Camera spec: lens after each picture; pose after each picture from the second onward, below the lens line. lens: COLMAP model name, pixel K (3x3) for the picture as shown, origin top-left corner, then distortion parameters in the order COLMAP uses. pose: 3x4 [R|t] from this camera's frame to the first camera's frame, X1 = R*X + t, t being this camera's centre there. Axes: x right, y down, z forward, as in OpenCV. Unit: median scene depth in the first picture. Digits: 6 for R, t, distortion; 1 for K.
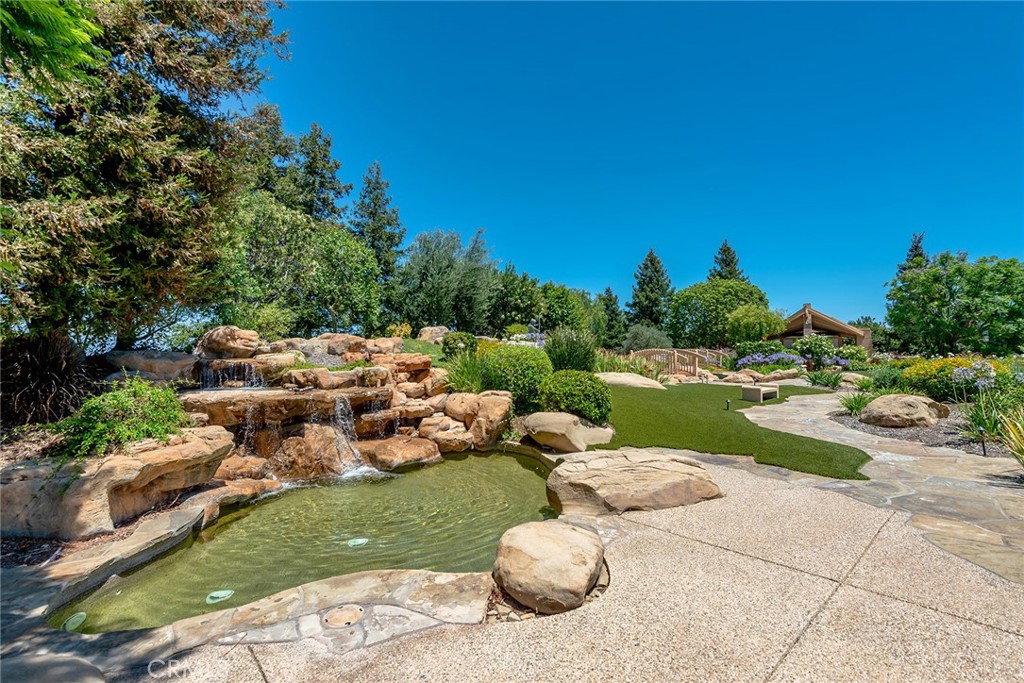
lens RADIAL K [[463.0, 0, 509.5], [0, 463.0, 334.7], [0, 0, 1]] dist [0.032287, -0.004572]
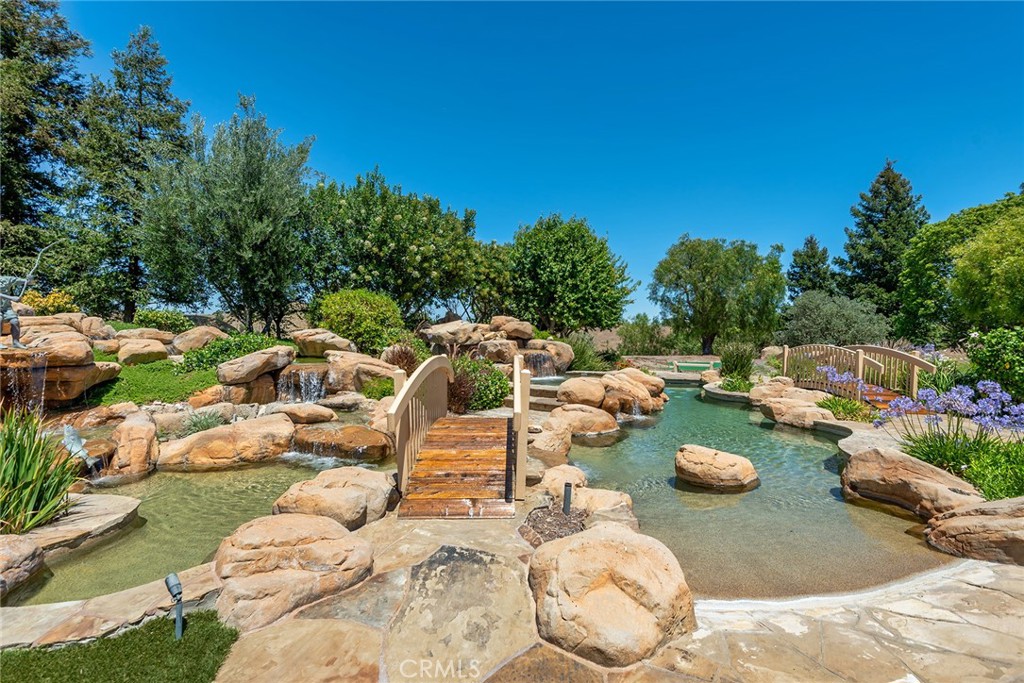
lens RADIAL K [[463.0, 0, 514.3], [0, 463.0, 335.4], [0, 0, 1]] dist [0.032287, -0.004572]
pose [[0.891469, 0.017678, -0.452737, 0.248831], [0.004551, 0.998839, 0.047963, 0.002420], [0.453059, -0.044818, 0.890353, 0.393196]]
